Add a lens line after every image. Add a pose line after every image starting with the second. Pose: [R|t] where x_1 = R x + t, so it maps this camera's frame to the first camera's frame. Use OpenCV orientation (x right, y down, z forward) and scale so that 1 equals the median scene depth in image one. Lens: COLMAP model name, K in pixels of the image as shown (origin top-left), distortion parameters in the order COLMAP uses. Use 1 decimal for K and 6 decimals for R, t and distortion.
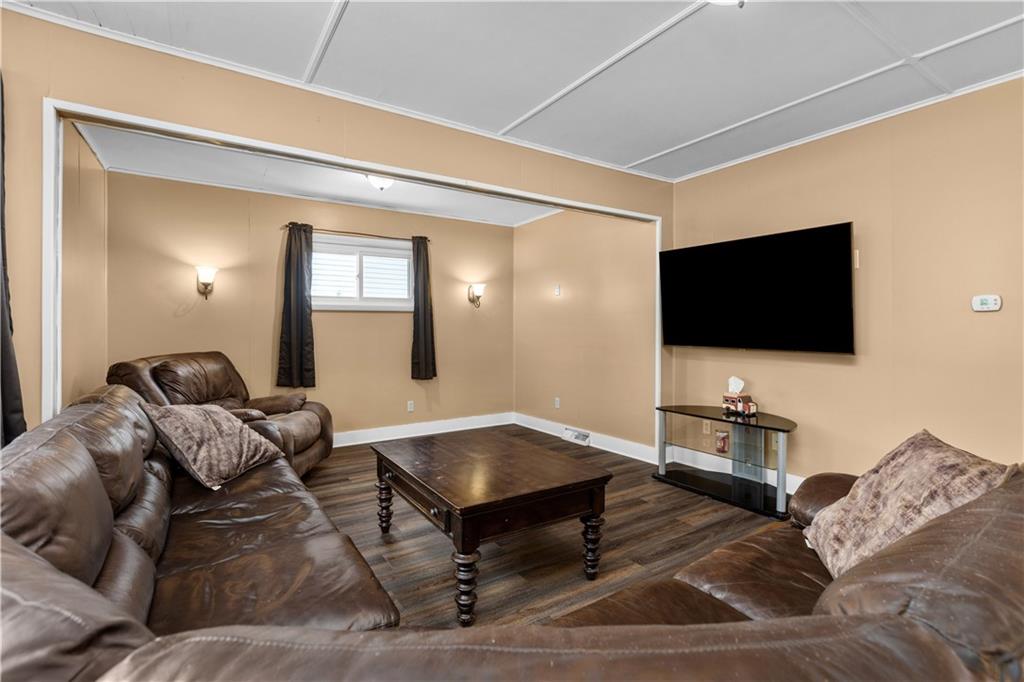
lens RADIAL K [[467.4, 0, 509.2], [0, 467.4, 333.9], [0, 0, 1]] dist [-0.002730, -0.000076]
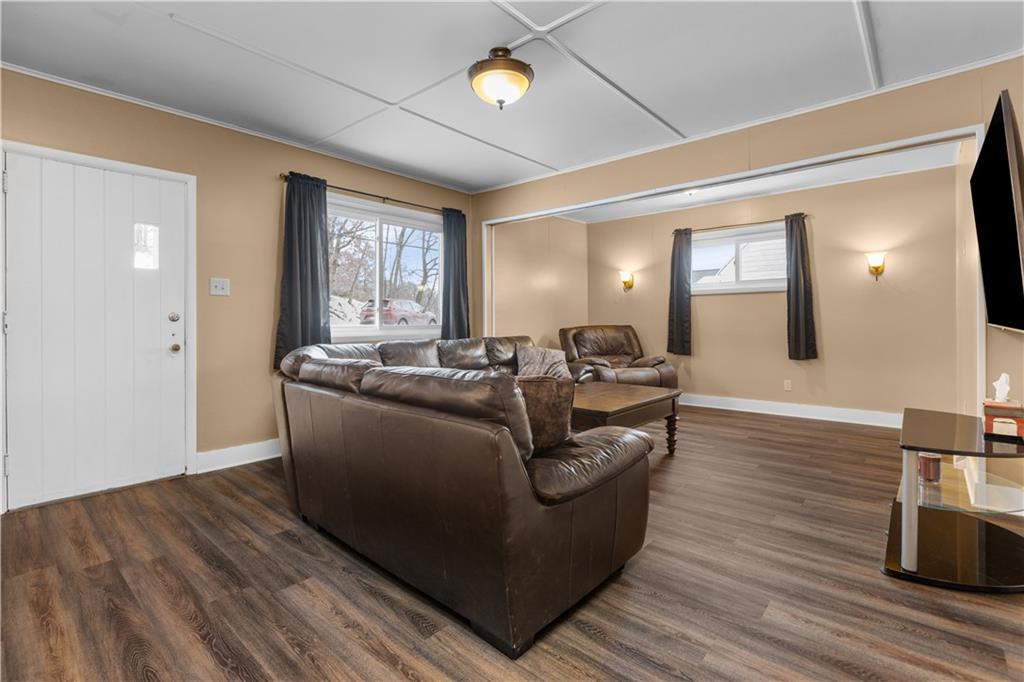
lens RADIAL K [[477.5, 0, 510.5], [0, 477.5, 322.9], [0, 0, 1]] dist [-0.011891, 0.000054]
pose [[0.267152, 0.005251, -0.963640, 0.698892], [-0.003125, 0.999985, 0.004583, 0.021010], [0.963649, 0.001787, 0.267165, 0.182016]]
